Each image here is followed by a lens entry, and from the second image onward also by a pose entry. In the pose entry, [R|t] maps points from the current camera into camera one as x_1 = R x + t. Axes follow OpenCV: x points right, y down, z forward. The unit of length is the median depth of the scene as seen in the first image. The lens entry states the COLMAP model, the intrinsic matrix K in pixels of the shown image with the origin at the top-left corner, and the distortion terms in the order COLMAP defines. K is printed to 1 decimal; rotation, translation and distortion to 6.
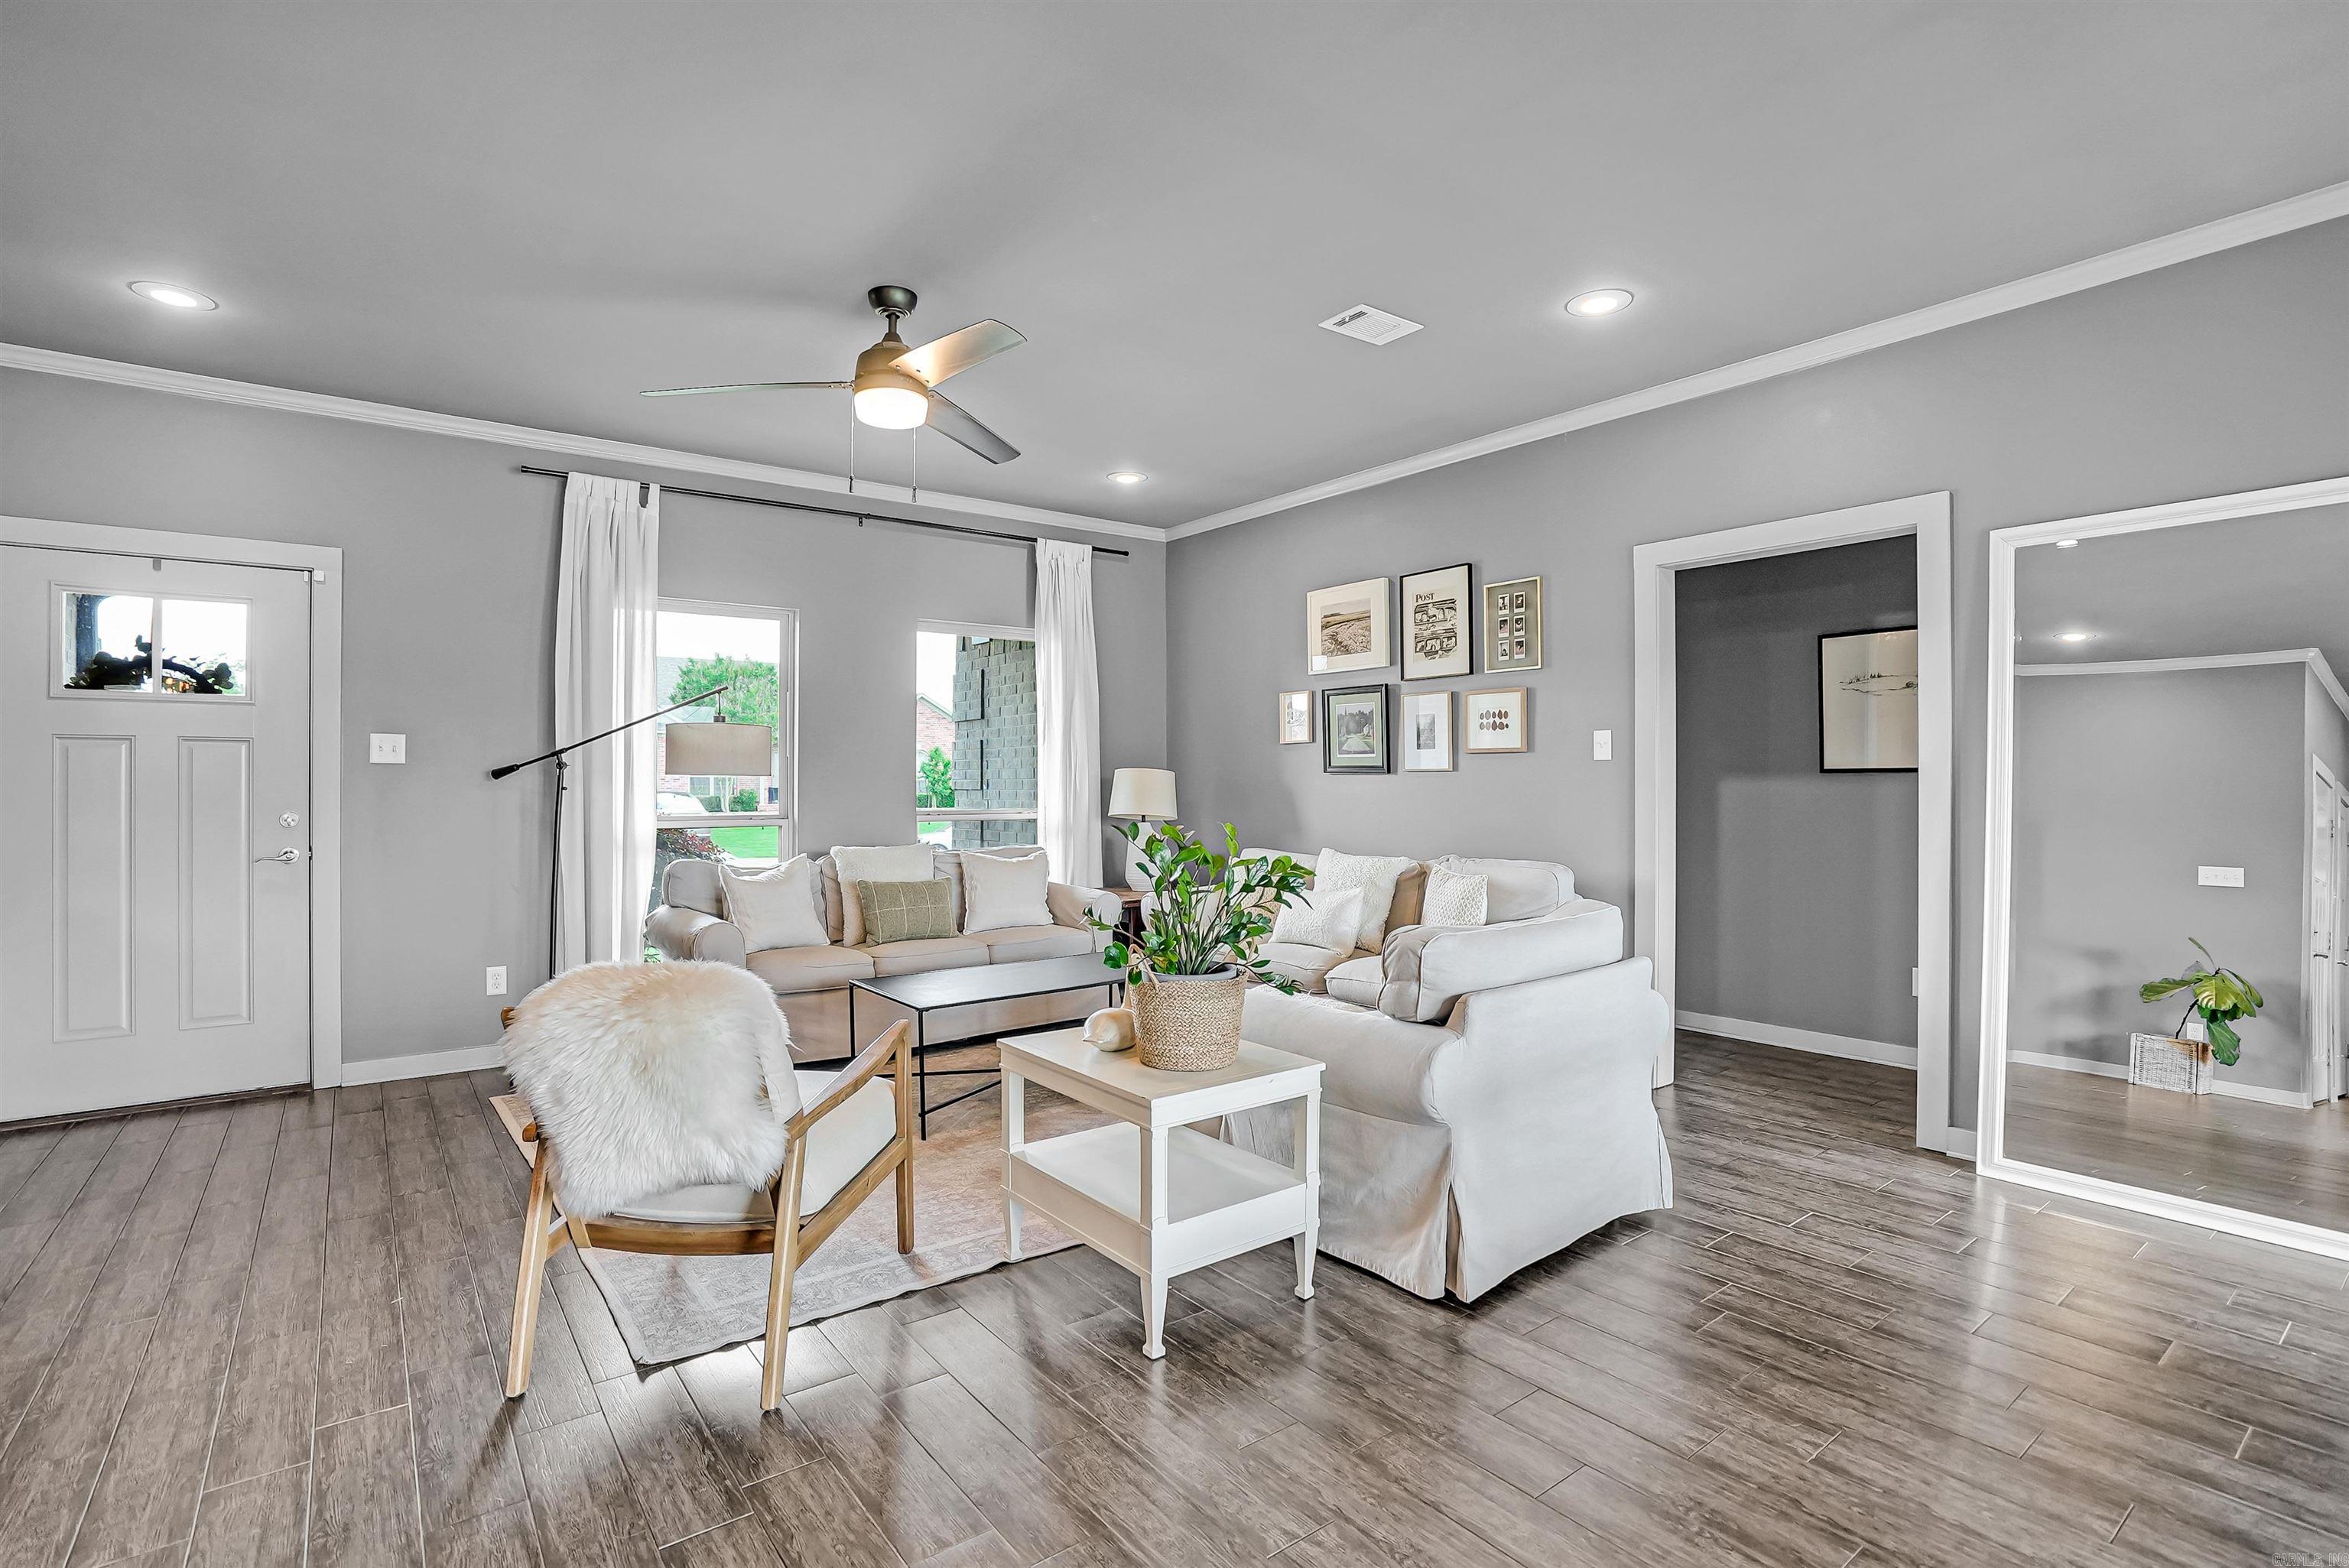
lens RADIAL K [[1102.1, 0, 1190.1], [0, 1102.1, 770.5], [0, 0, 1]] dist [-0.057395, 0.018309]
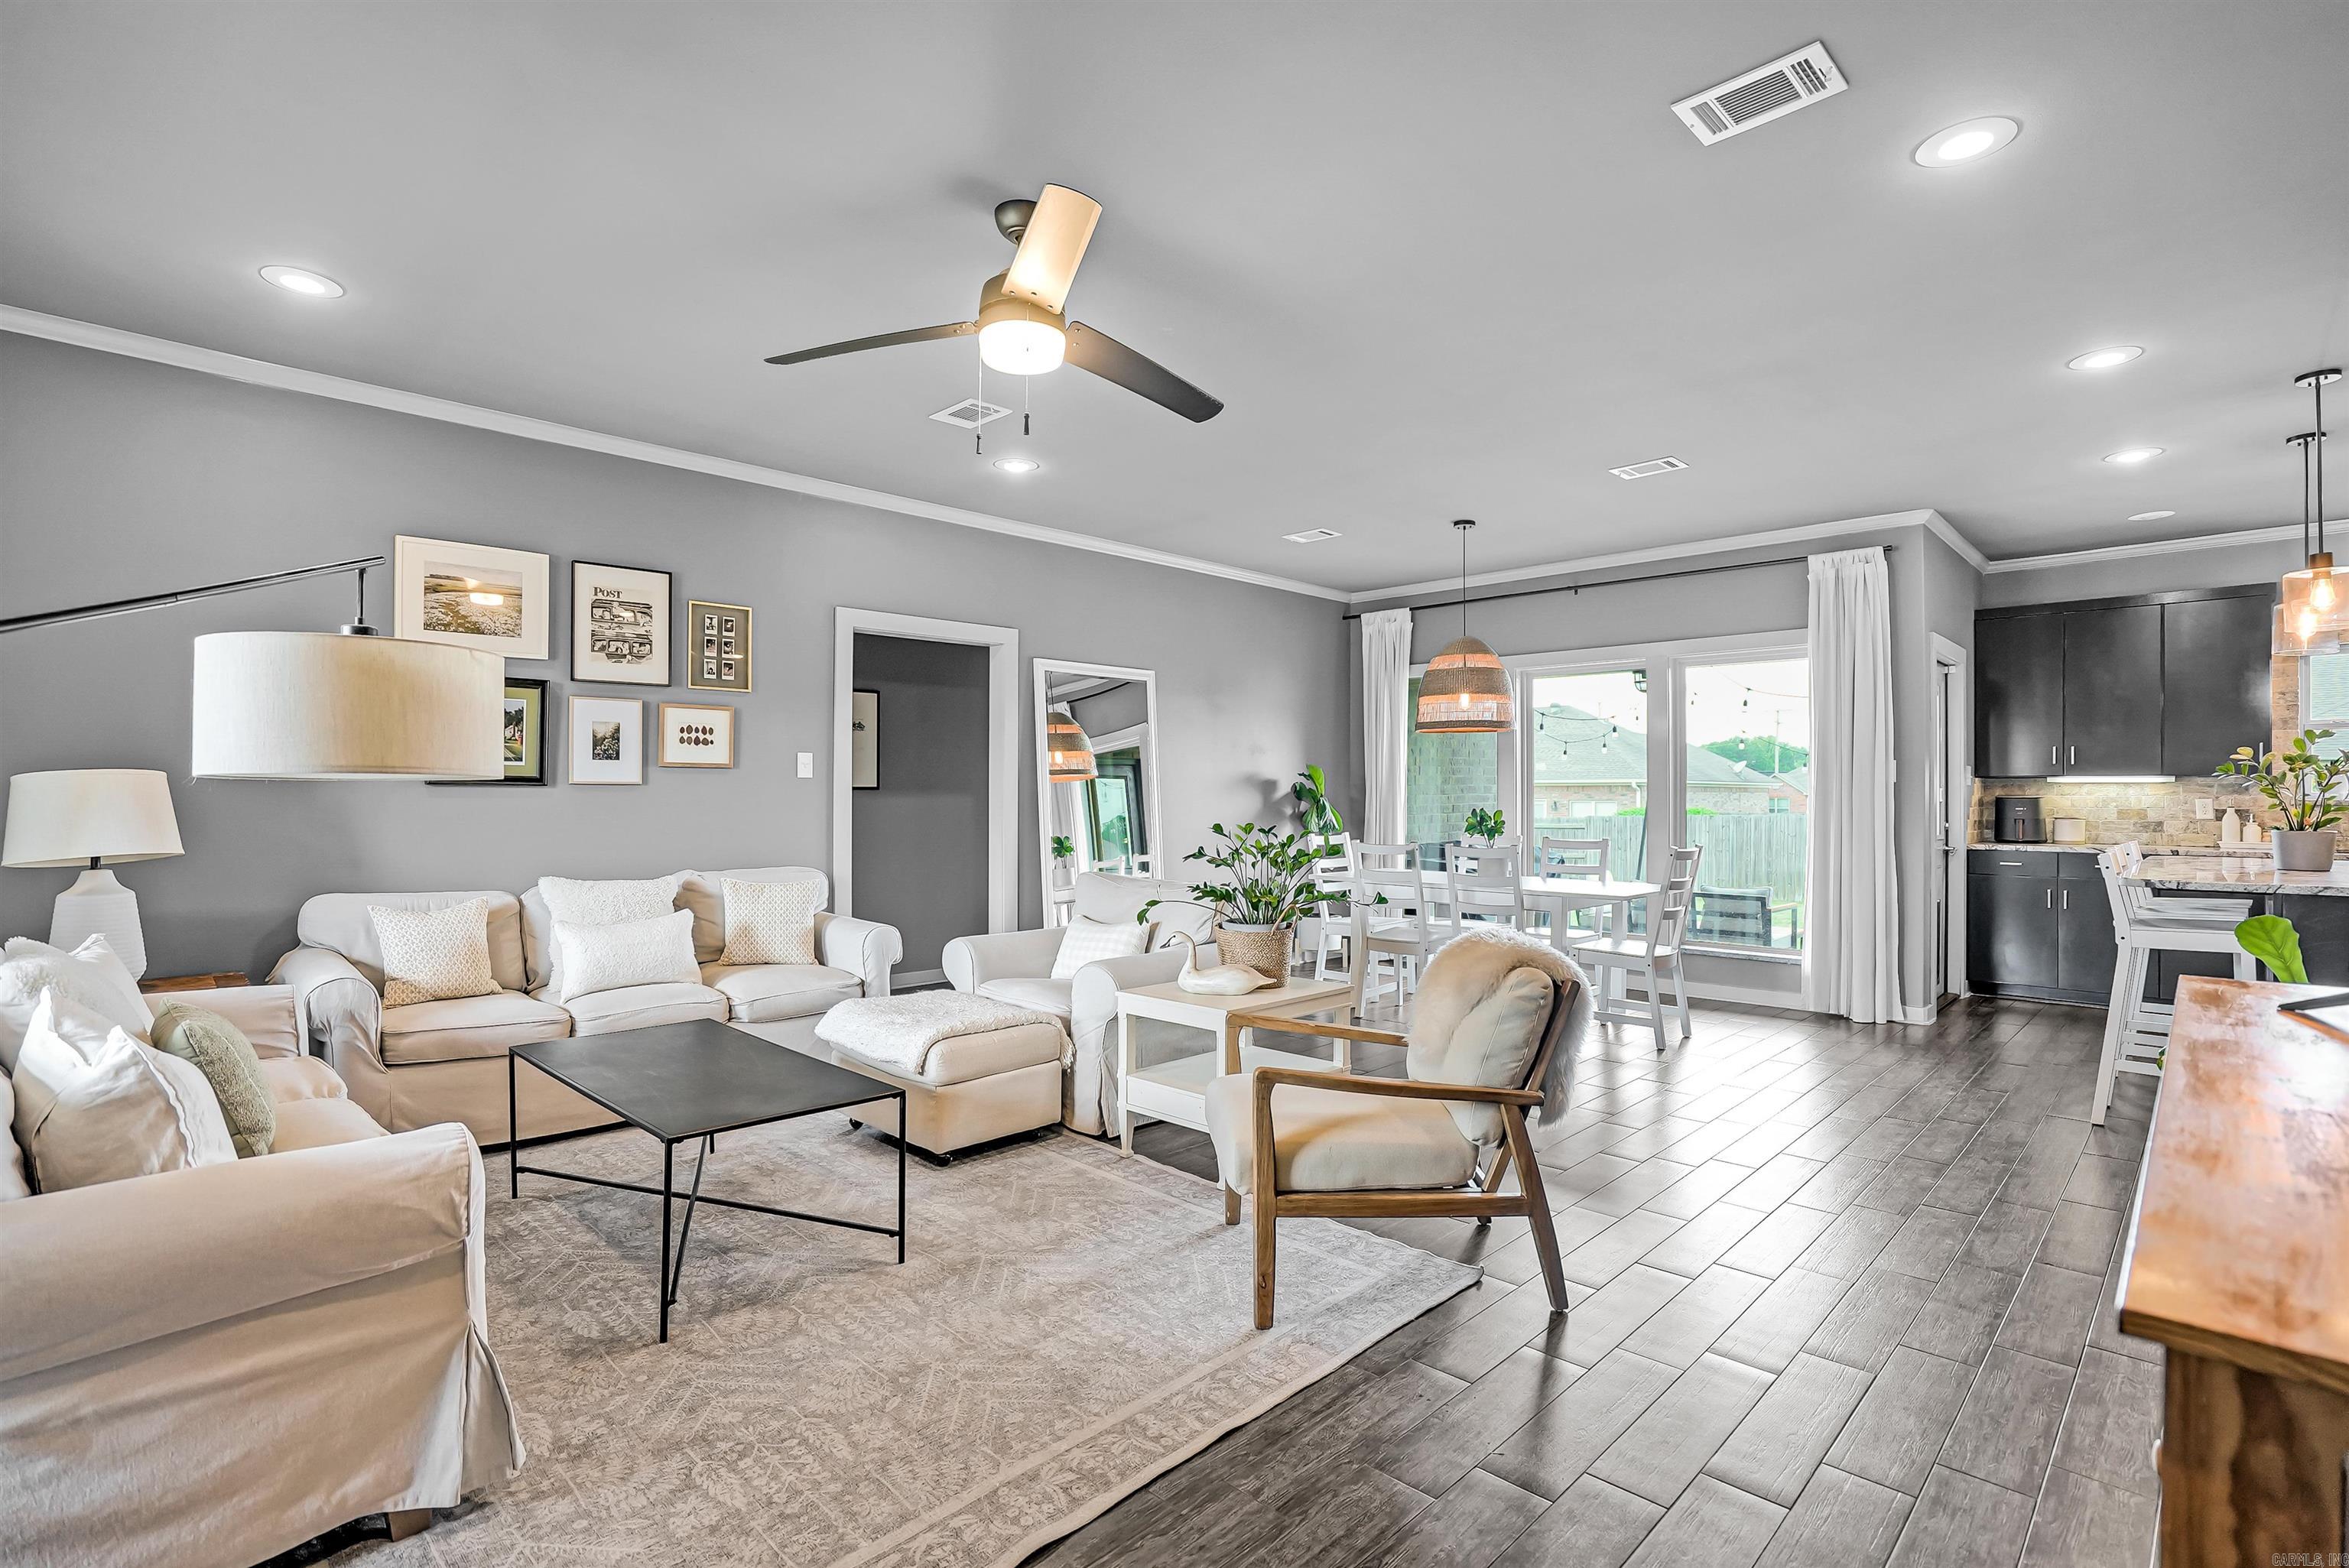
lens RADIAL K [[1102.1, 0, 1151.1], [0, 1102.1, 791.4], [0, 0, 1]] dist [-0.057395, 0.018309]
pose [[-0.119997, 0.005002, 0.992762, -0.756974], [-0.008323, 0.999947, -0.006045, 0.008534], [-0.992739, -0.008988, -0.119949, 0.681200]]
